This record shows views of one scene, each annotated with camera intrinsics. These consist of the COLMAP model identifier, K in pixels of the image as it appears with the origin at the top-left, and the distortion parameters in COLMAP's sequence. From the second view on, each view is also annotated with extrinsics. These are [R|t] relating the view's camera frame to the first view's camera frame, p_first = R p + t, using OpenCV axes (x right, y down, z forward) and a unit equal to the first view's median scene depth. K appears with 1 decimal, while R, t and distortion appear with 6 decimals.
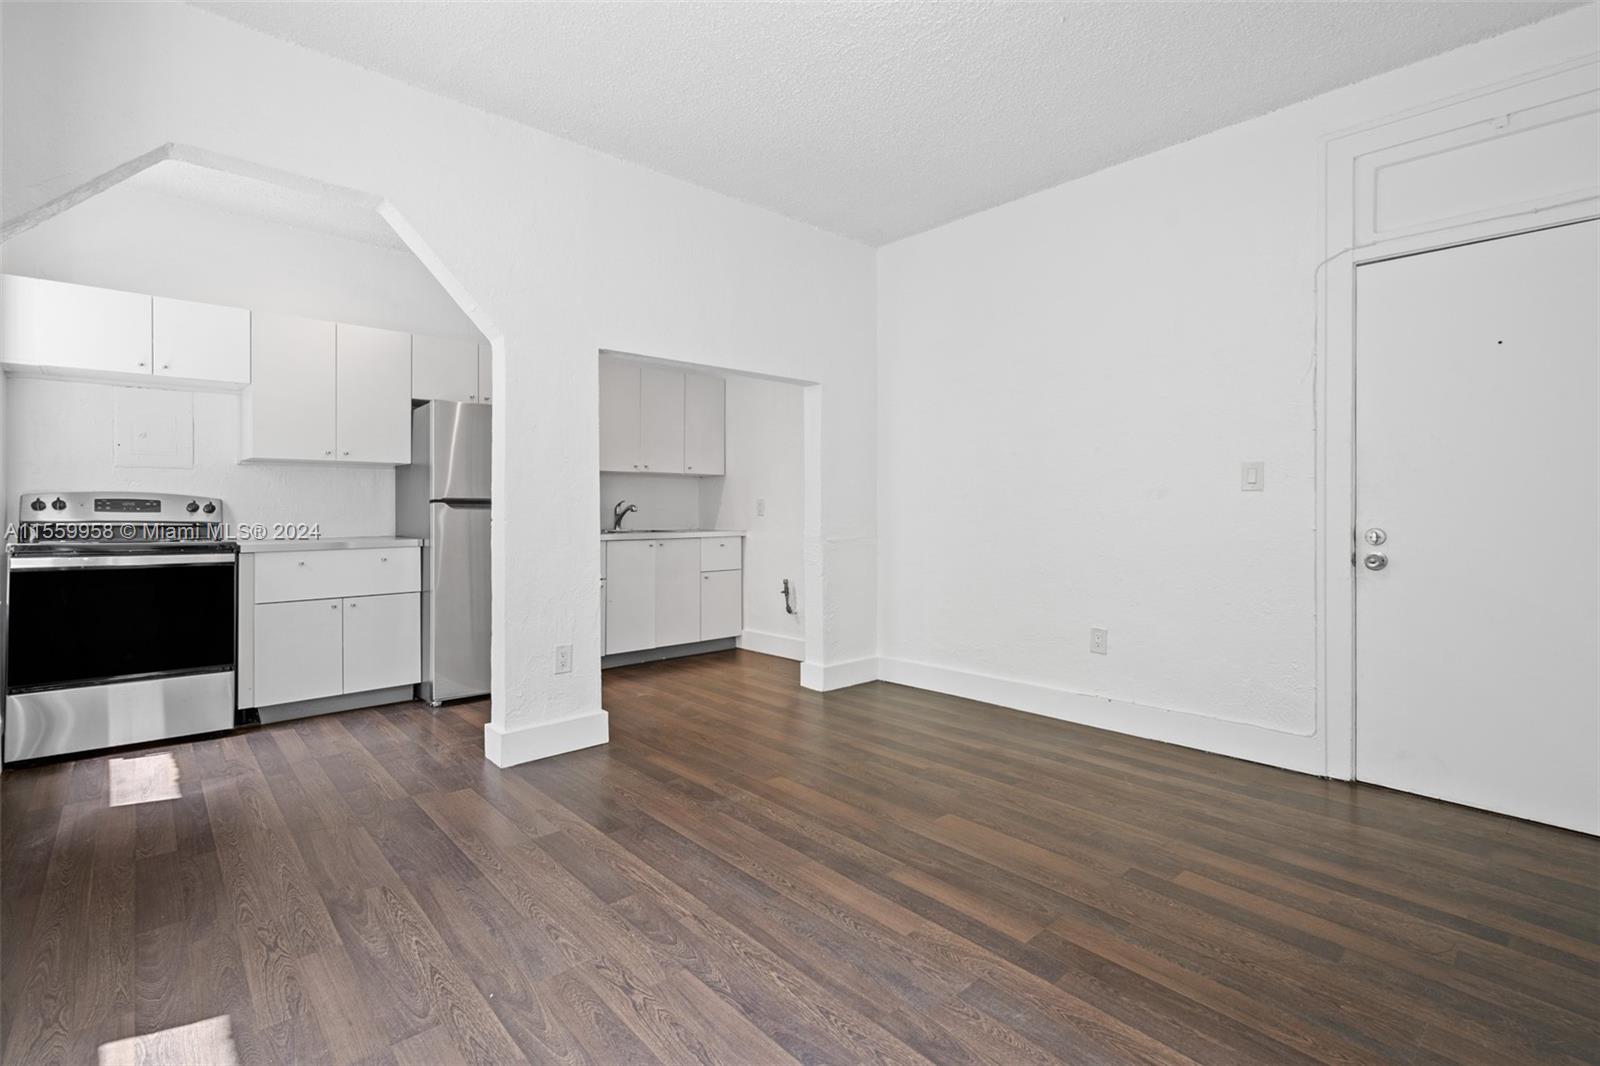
lens RADIAL K [[746.6, 0, 795.5], [0, 746.6, 506.0], [0, 0, 1]] dist [-0.001557, 0.001956]
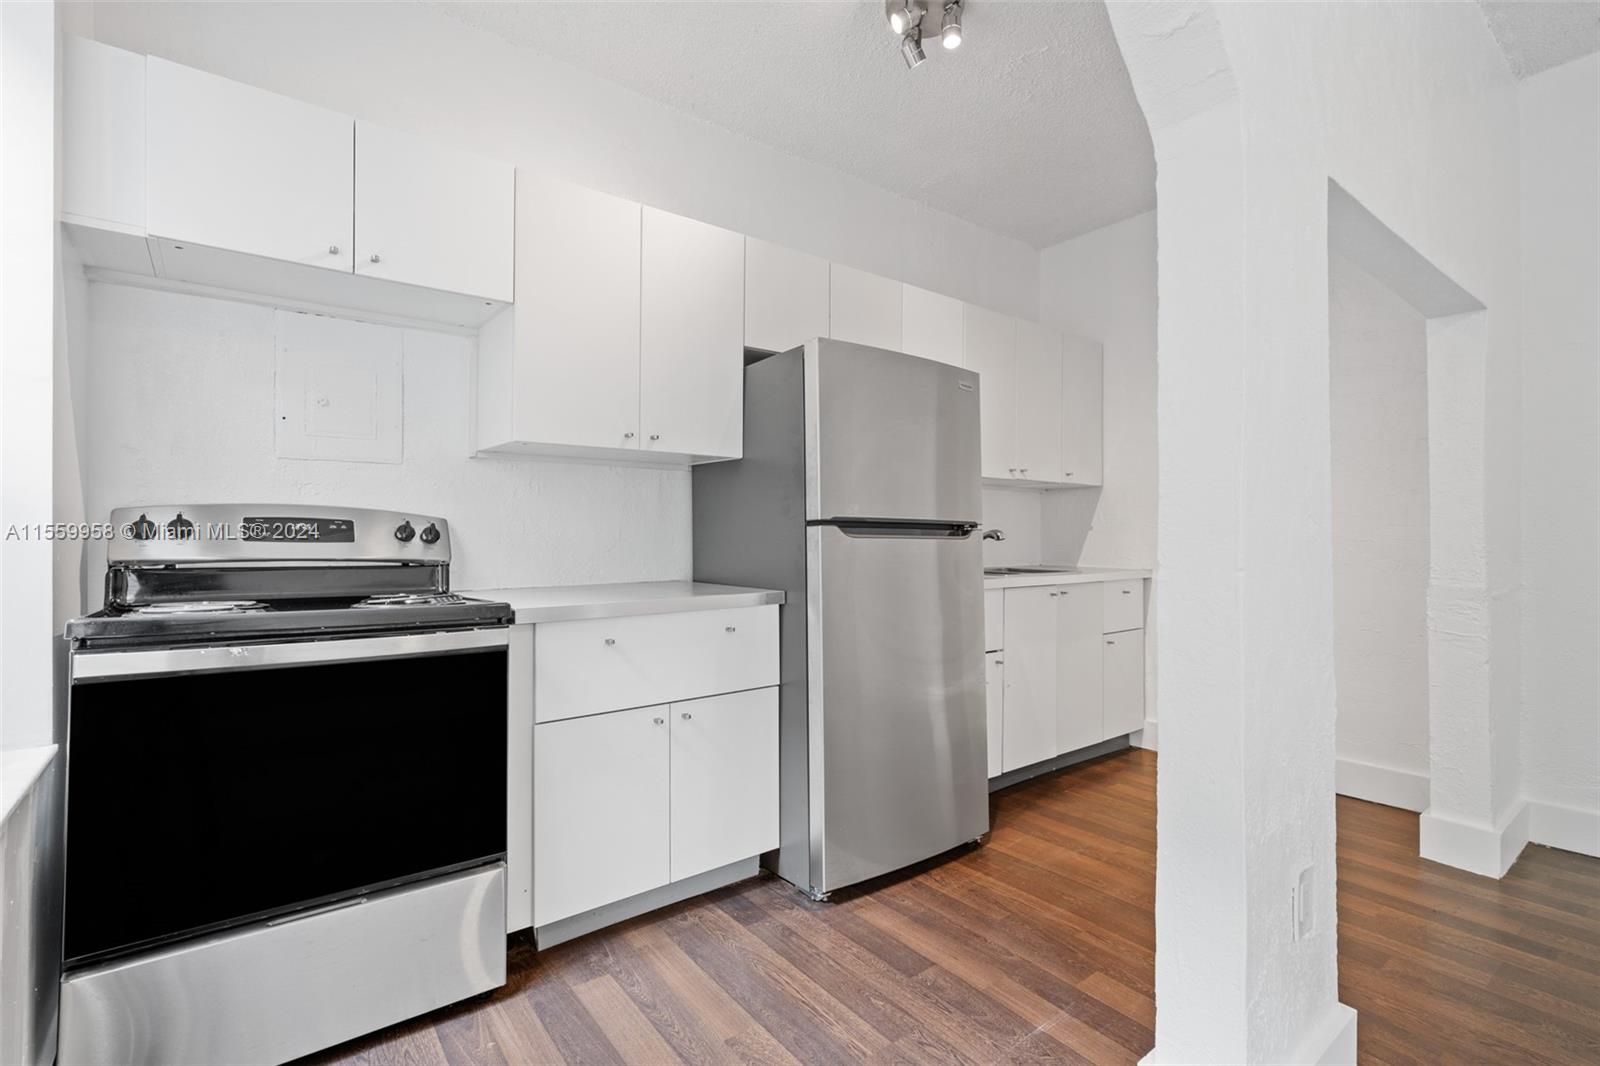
lens RADIAL K [[737.1, 0, 796.1], [0, 737.1, 527.6], [0, 0, 1]] dist [-0.002762, 0.002122]
pose [[0.996585, 0.002148, -0.082549, -0.534747], [-0.002477, 0.999989, -0.003881, -0.001025], [0.082540, 0.004072, 0.996579, 0.542373]]
